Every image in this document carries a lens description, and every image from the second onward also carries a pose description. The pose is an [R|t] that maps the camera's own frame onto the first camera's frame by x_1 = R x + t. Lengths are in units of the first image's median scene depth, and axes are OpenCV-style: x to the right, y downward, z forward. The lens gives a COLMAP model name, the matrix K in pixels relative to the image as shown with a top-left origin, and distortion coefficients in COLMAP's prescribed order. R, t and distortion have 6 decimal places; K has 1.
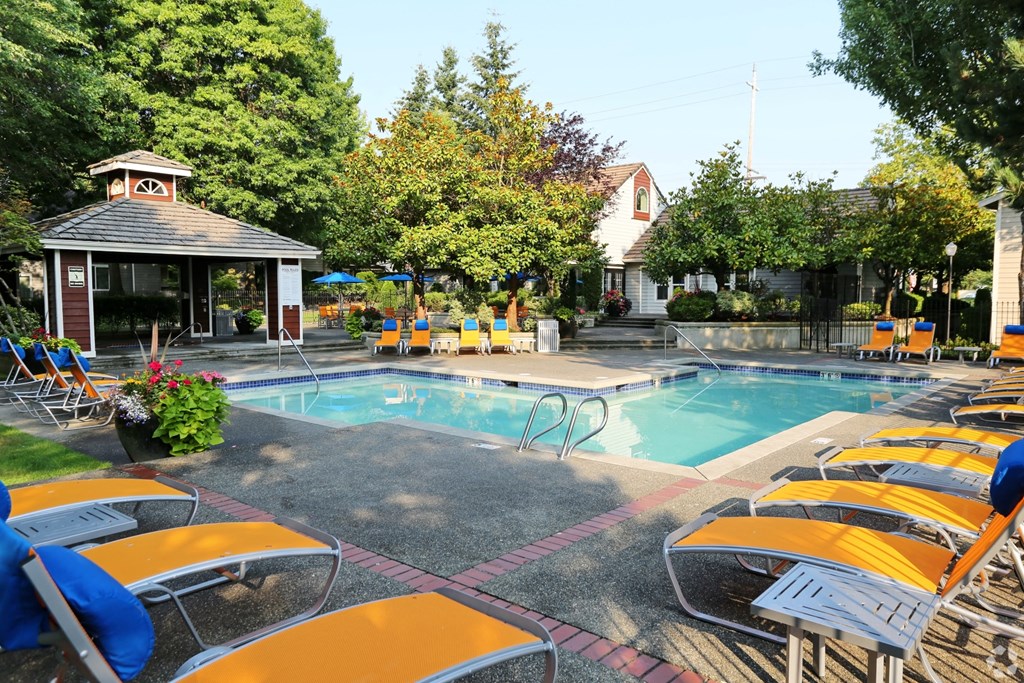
lens RADIAL K [[702.7, 0, 515.7], [0, 702.7, 353.9], [0, 0, 1]] dist [-0.000189, 0.000319]
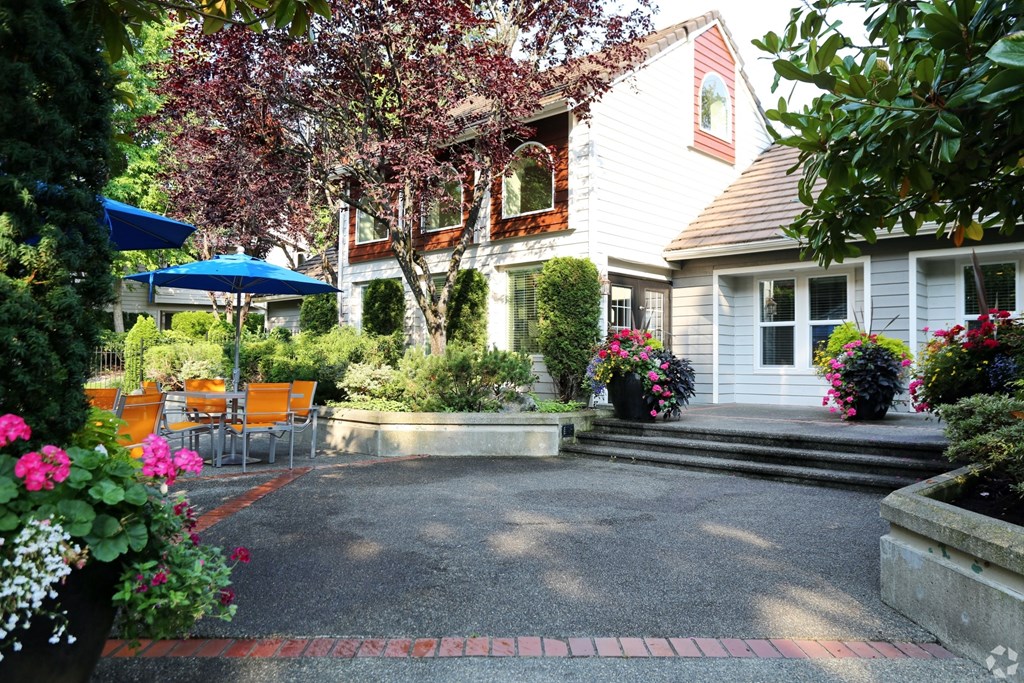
lens RADIAL K [[702.7, 0, 515.7], [0, 702.7, 353.9], [0, 0, 1]] dist [-0.000189, 0.000319]
pose [[0.997269, 0.004964, -0.073692, 0.115917], [-0.012208, 0.995093, -0.098191, -0.052193], [0.072843, 0.098823, 0.992435, 0.722423]]
